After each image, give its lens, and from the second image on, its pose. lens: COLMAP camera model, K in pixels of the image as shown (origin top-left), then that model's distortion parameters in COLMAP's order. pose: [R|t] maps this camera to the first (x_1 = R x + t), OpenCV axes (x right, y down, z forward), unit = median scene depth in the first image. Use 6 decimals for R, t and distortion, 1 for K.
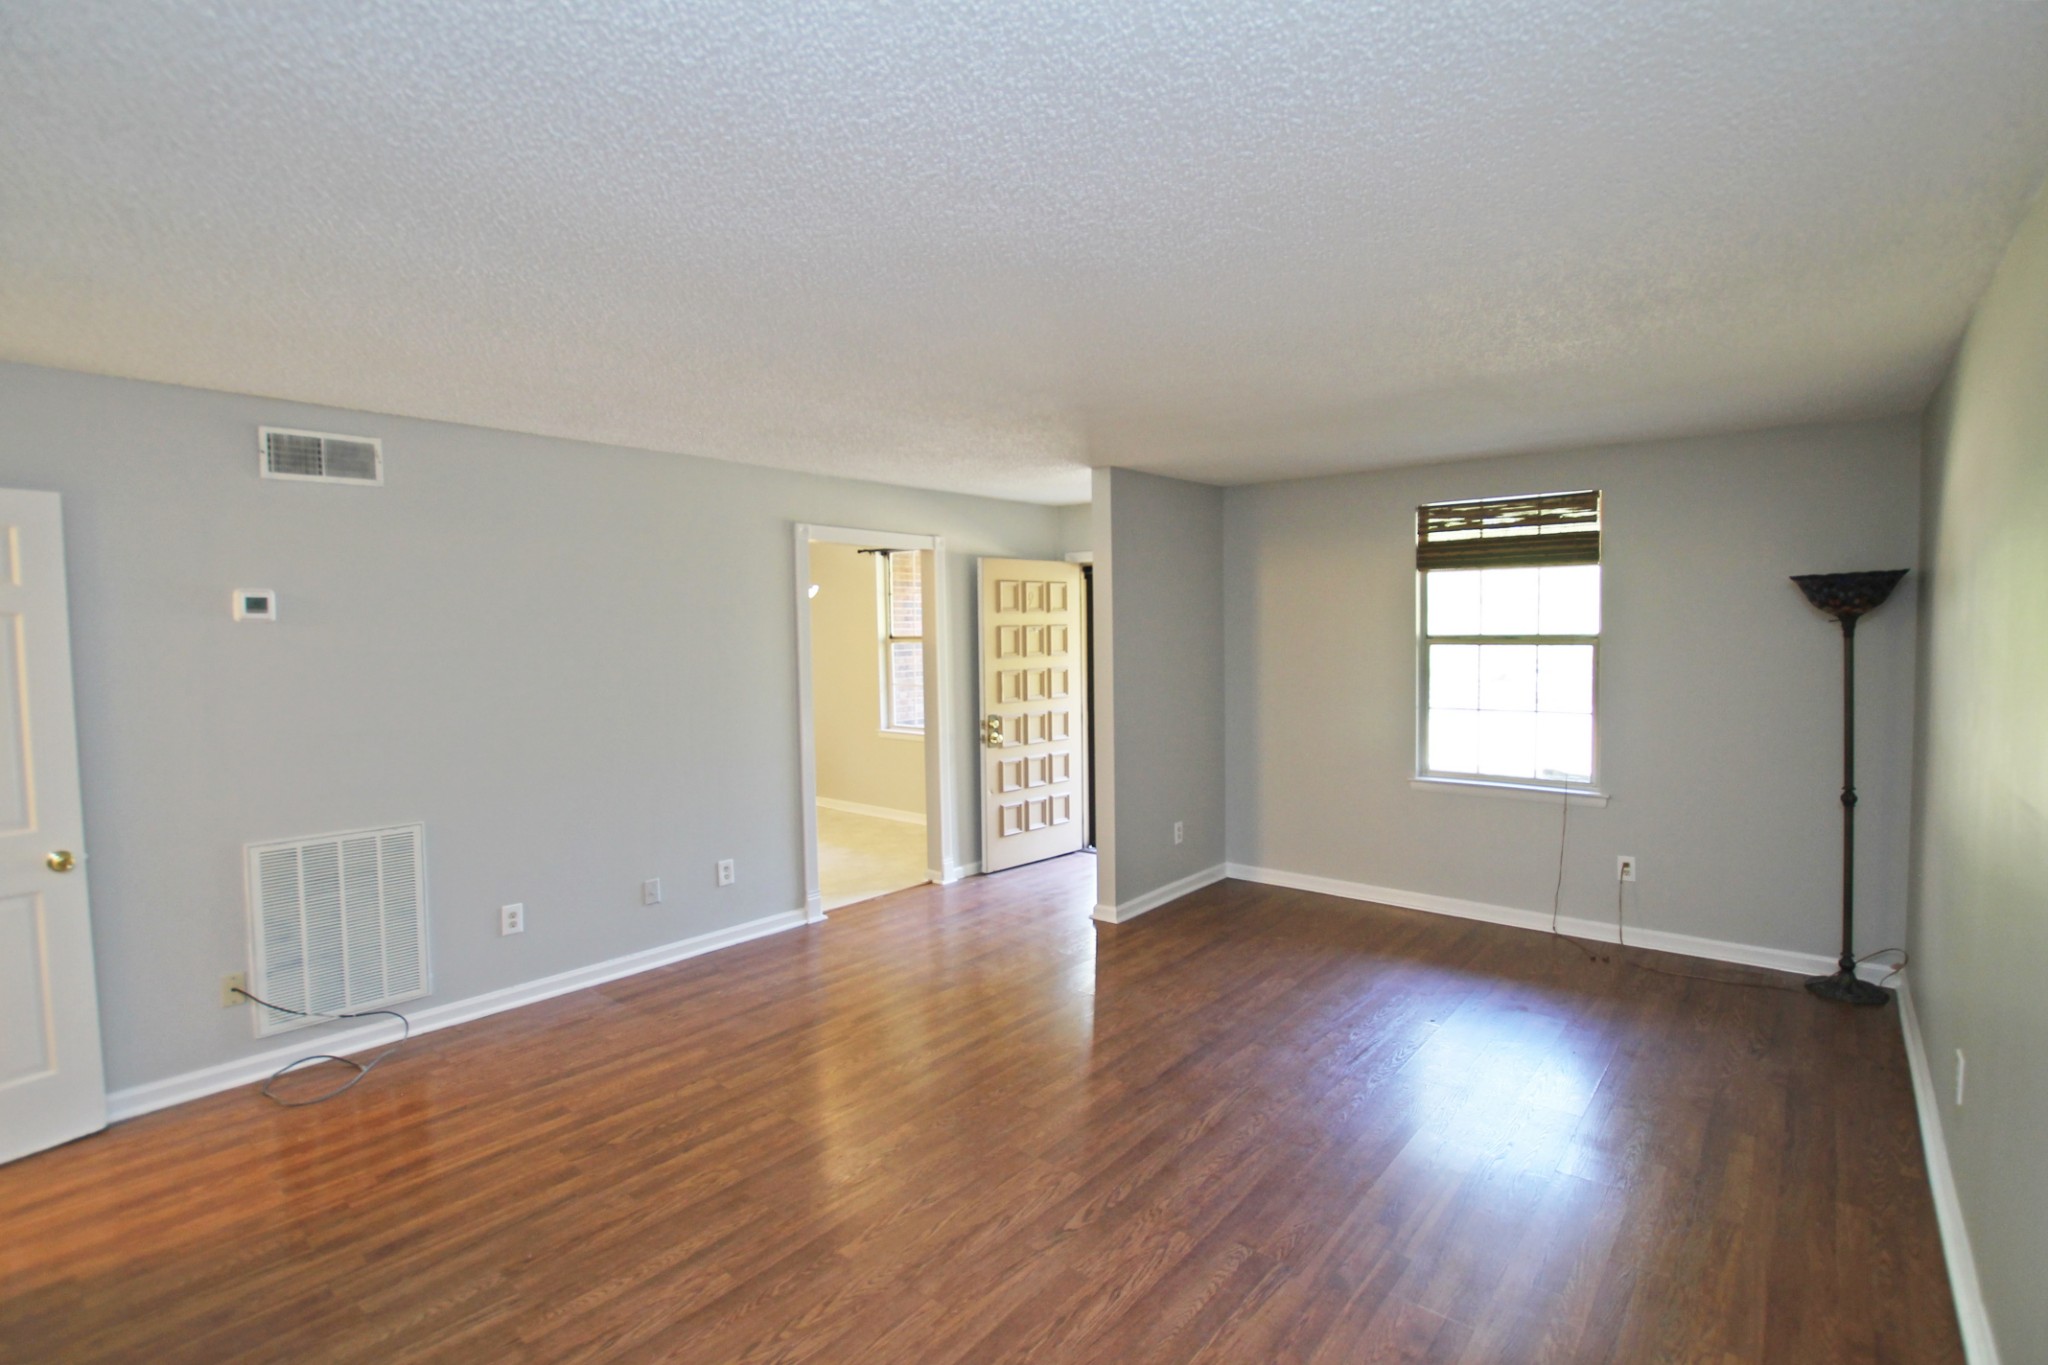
lens RADIAL K [[974.3, 0, 1030.8], [0, 974.3, 677.7], [0, 0, 1]] dist [-0.030726, 0.000537]
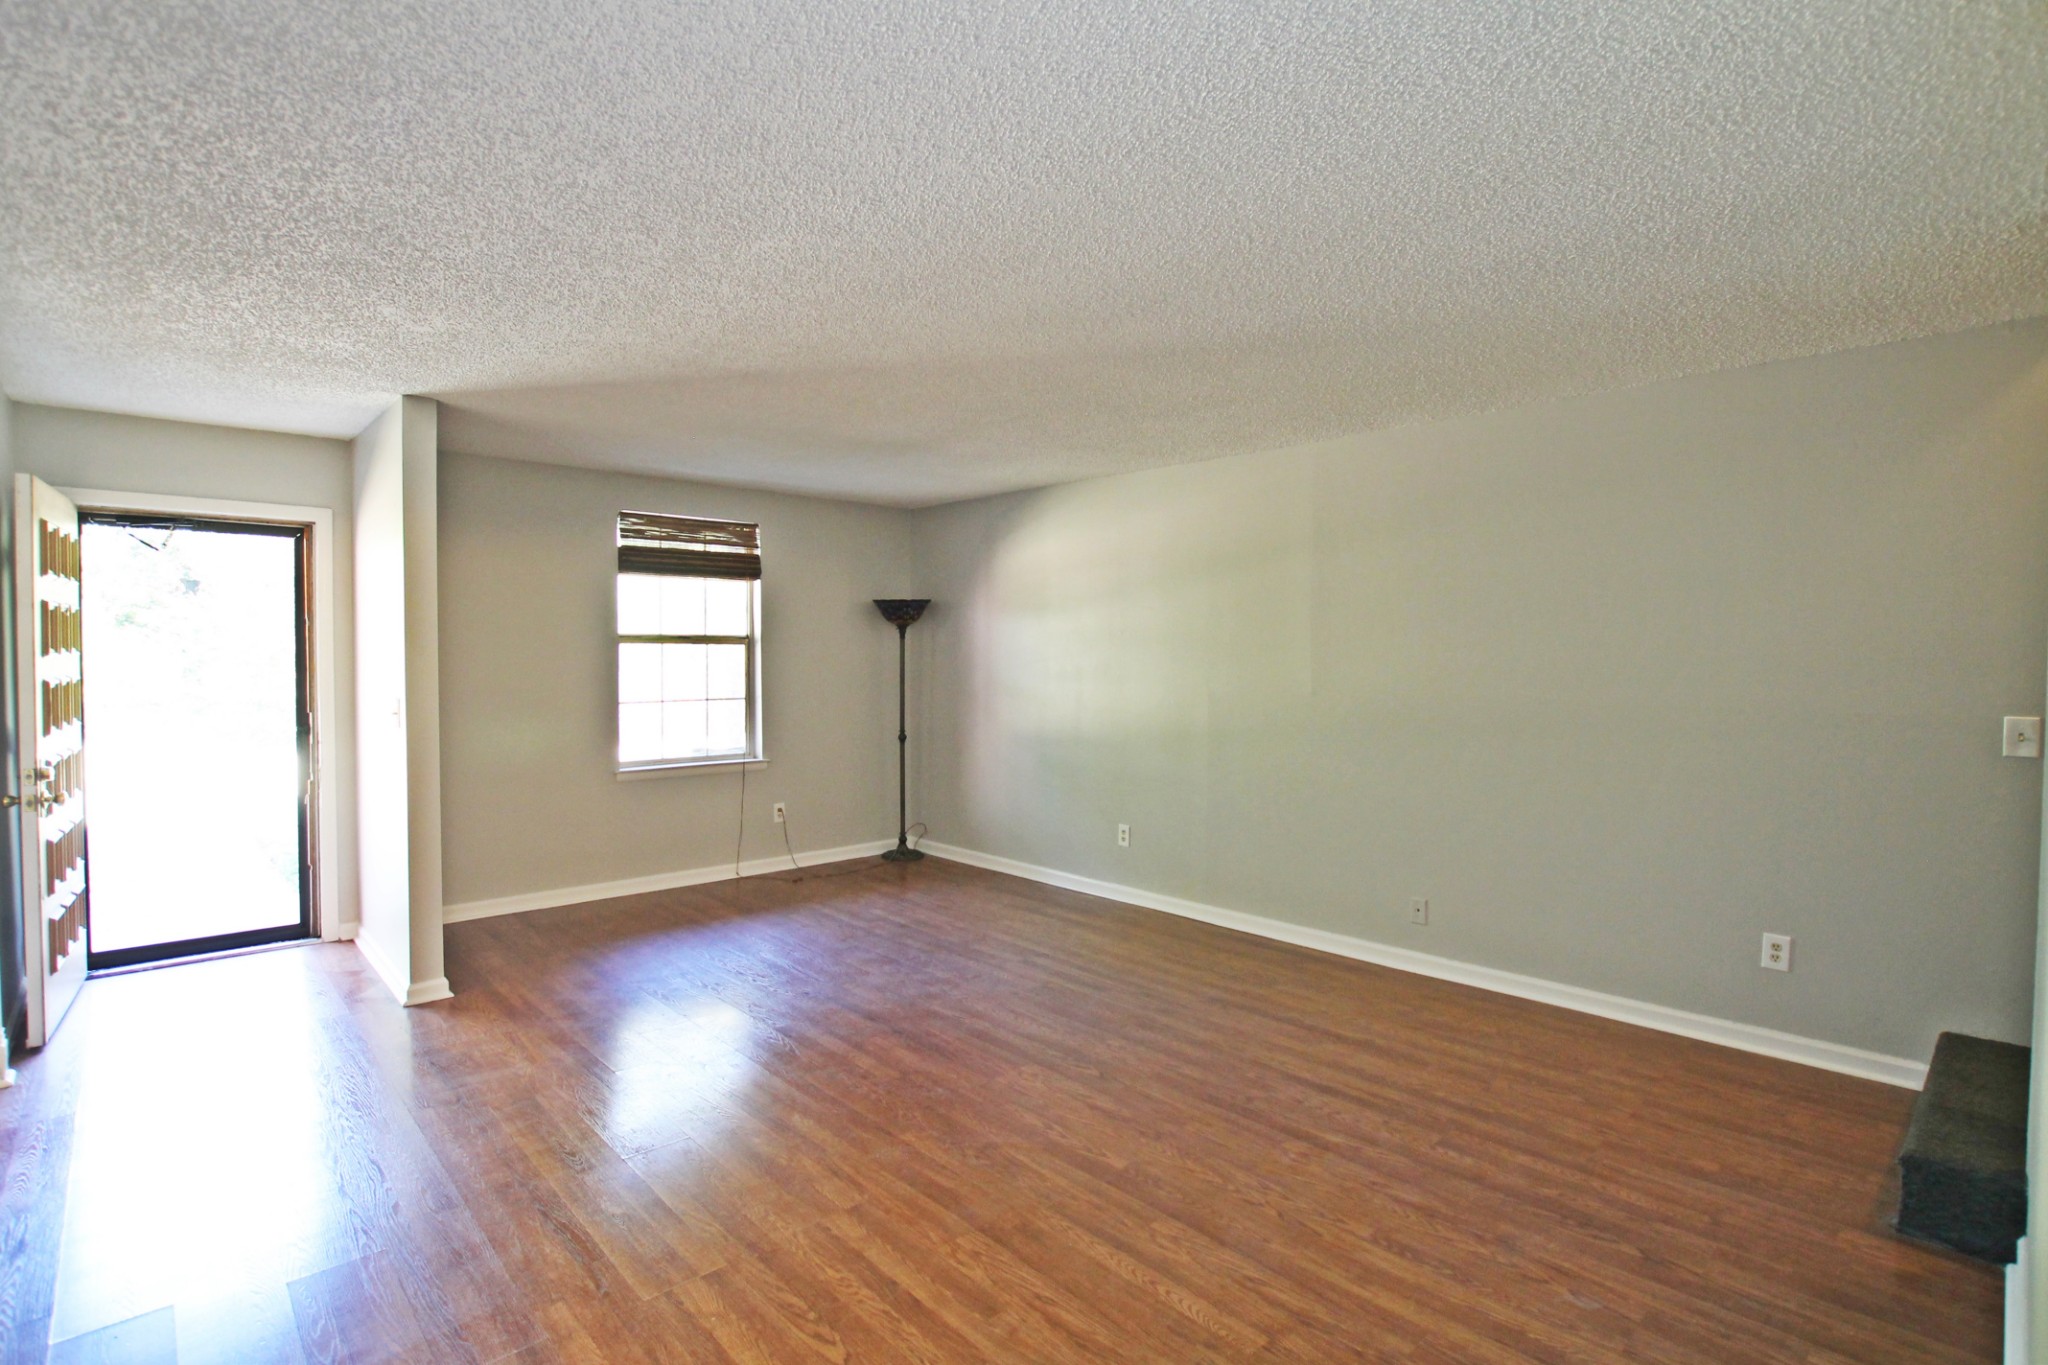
lens RADIAL K [[974.3, 0, 1030.8], [0, 974.3, 677.7], [0, 0, 1]] dist [-0.030726, 0.000537]
pose [[0.121902, -0.014687, 0.992433, -0.886482], [0.045190, 0.998936, 0.009232, 0.021914], [-0.991513, 0.043723, 0.122436, 0.652863]]
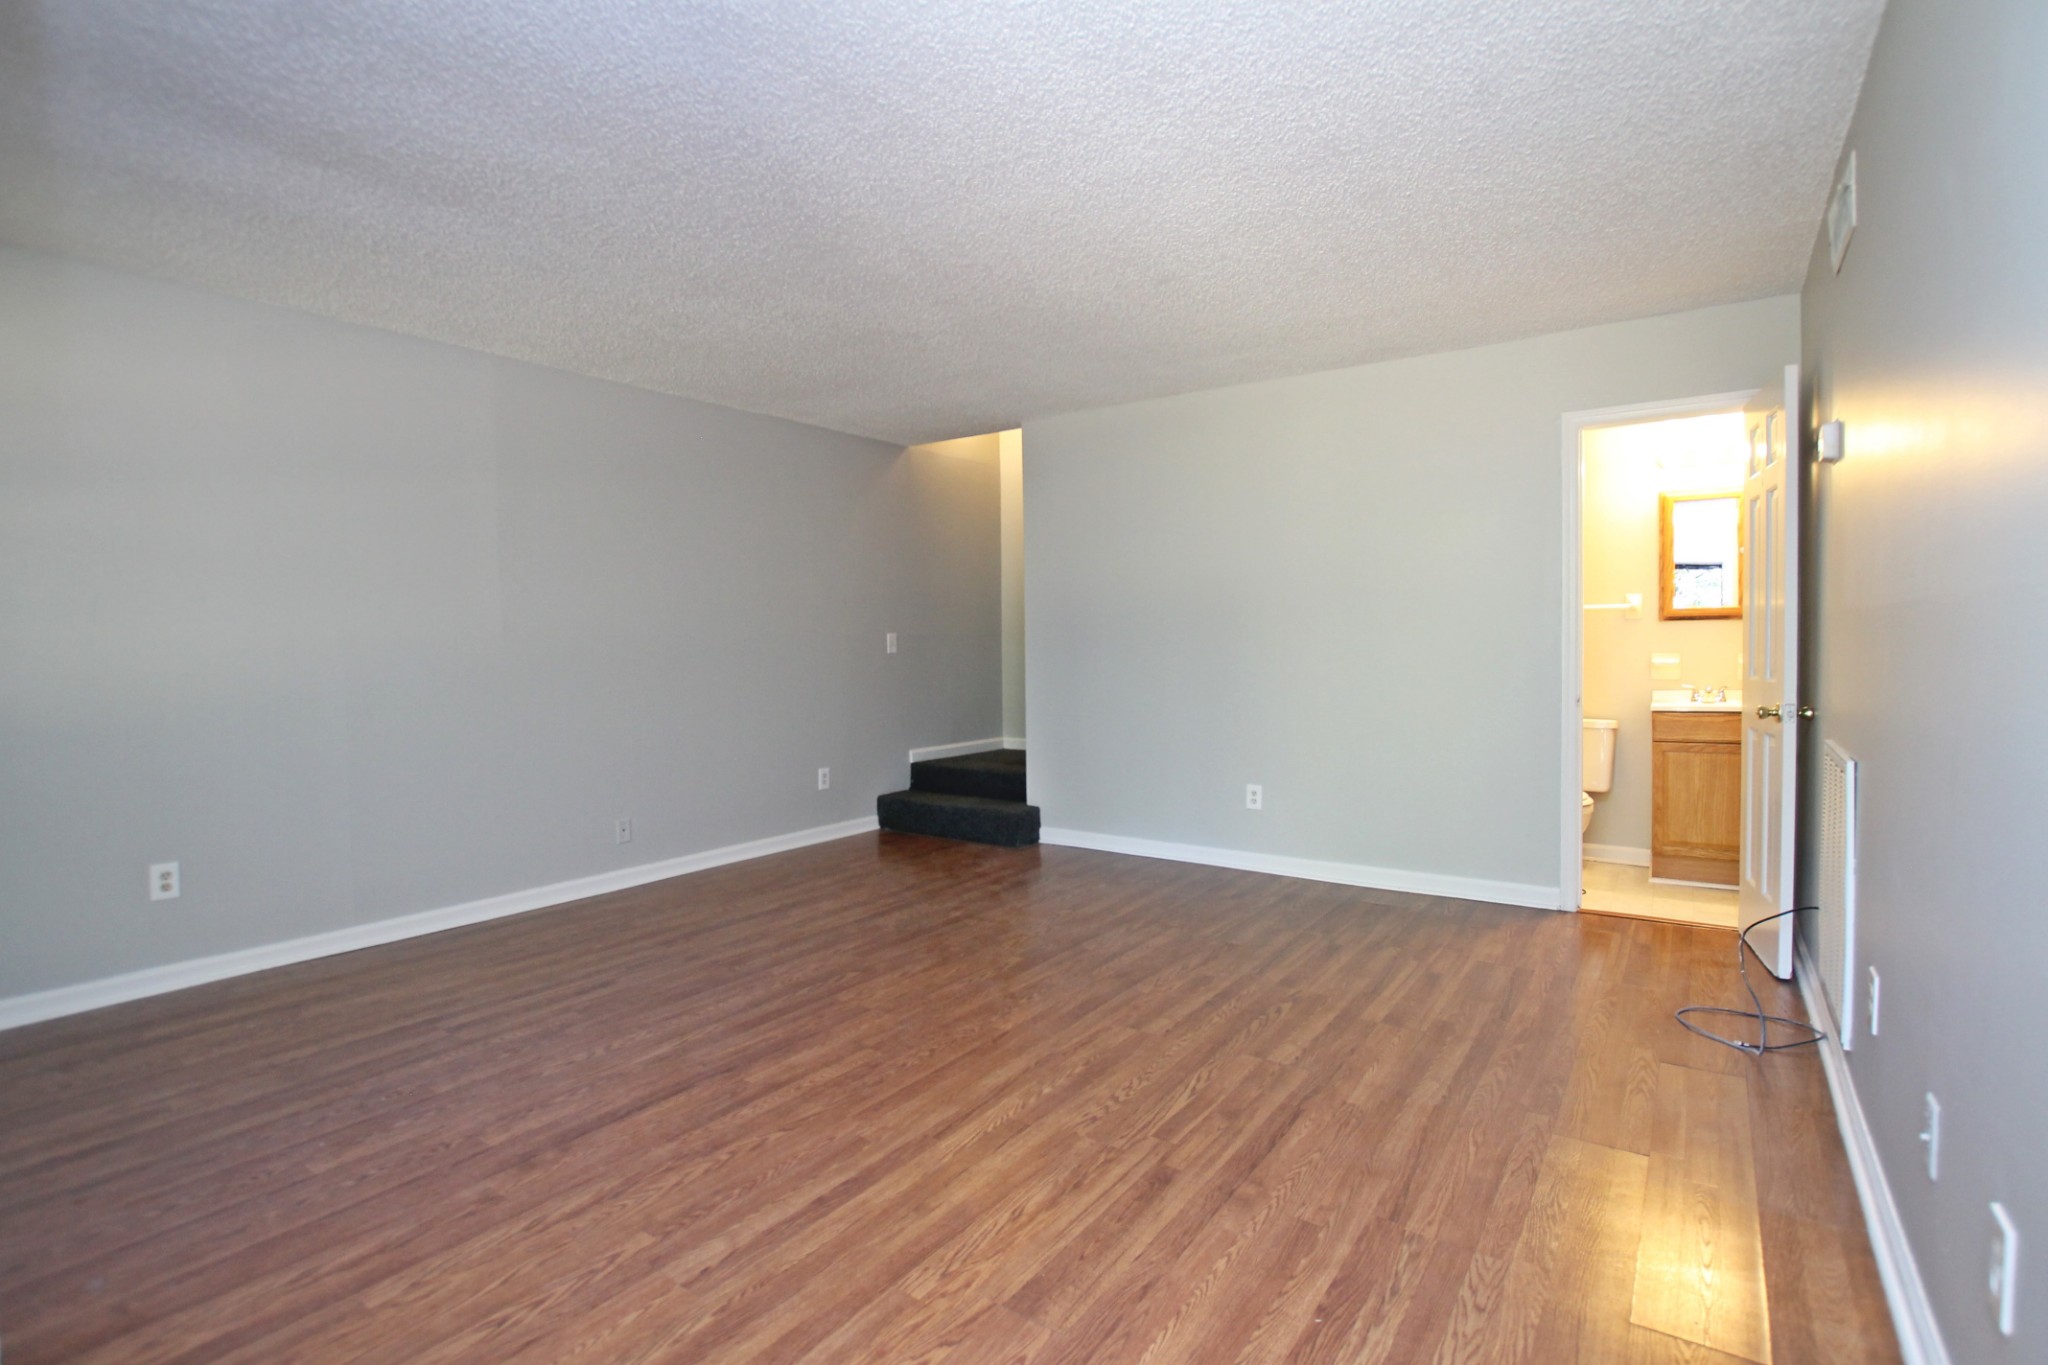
lens RADIAL K [[956.9, 0, 1025.4], [0, 956.9, 676.1], [0, 0, 1]] dist [-0.030492, -0.000001]
pose [[-0.997108, 0.023313, -0.072337, -0.076476], [0.017344, 0.996476, 0.082072, 0.040804], [0.073995, 0.080580, -0.993998, 1.650045]]
